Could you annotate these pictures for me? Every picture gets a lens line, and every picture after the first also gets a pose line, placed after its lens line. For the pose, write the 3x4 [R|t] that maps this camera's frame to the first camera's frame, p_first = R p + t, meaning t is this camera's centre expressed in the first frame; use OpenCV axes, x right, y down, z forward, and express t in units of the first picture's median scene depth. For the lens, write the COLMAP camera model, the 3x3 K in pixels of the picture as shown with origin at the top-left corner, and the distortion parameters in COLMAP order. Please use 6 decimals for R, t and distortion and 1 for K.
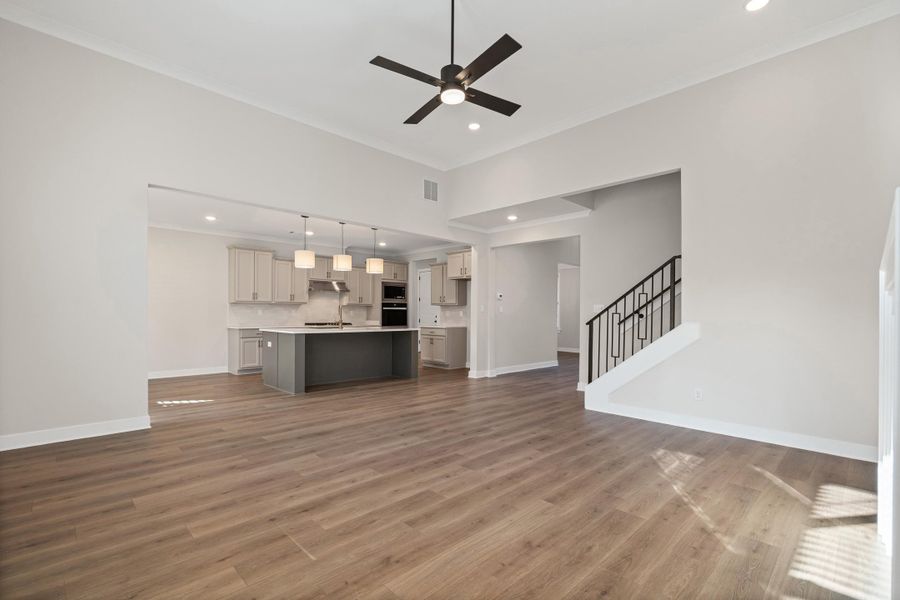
lens RADIAL K [[414.0, 0, 440.5], [0, 414.0, 316.0], [0, 0, 1]] dist [-0.001768, -0.000116]
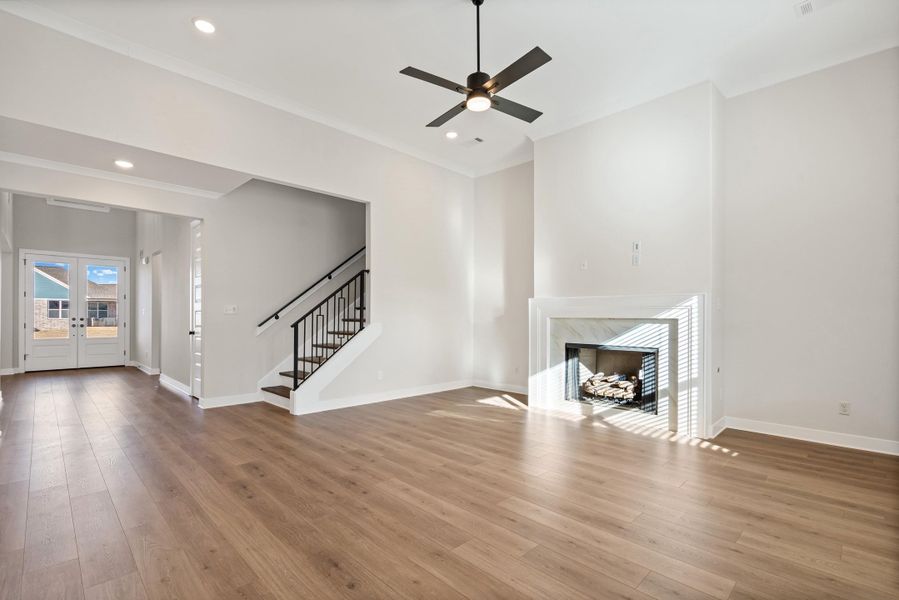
lens RADIAL K [[413.6, 0, 440.0], [0, 413.6, 316.0], [0, 0, 1]] dist [-0.001768, -0.000116]
pose [[-0.002749, -0.005186, 0.999983, -0.822773], [0.000497, 0.999986, 0.005187, -0.013905], [-0.999996, 0.000511, -0.002746, 0.914941]]
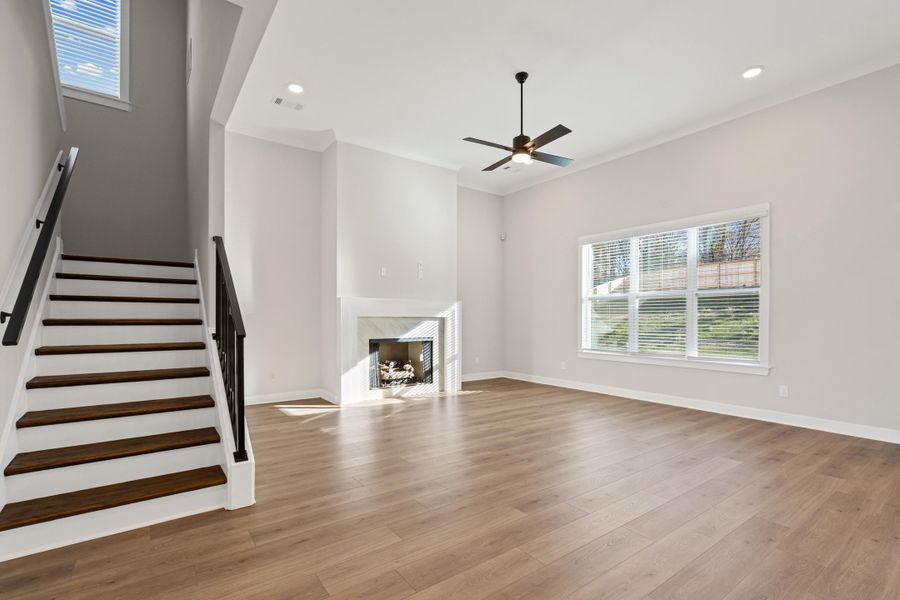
lens RADIAL K [[414.0, 0, 440.5], [0, 414.0, 316.0], [0, 0, 1]] dist [-0.001768, -0.000116]
pose [[-0.989803, -0.012479, 0.141897, 0.080157], [-0.012369, 0.999922, 0.001662, -0.008640], [-0.141907, -0.000110, -0.989880, 1.993057]]
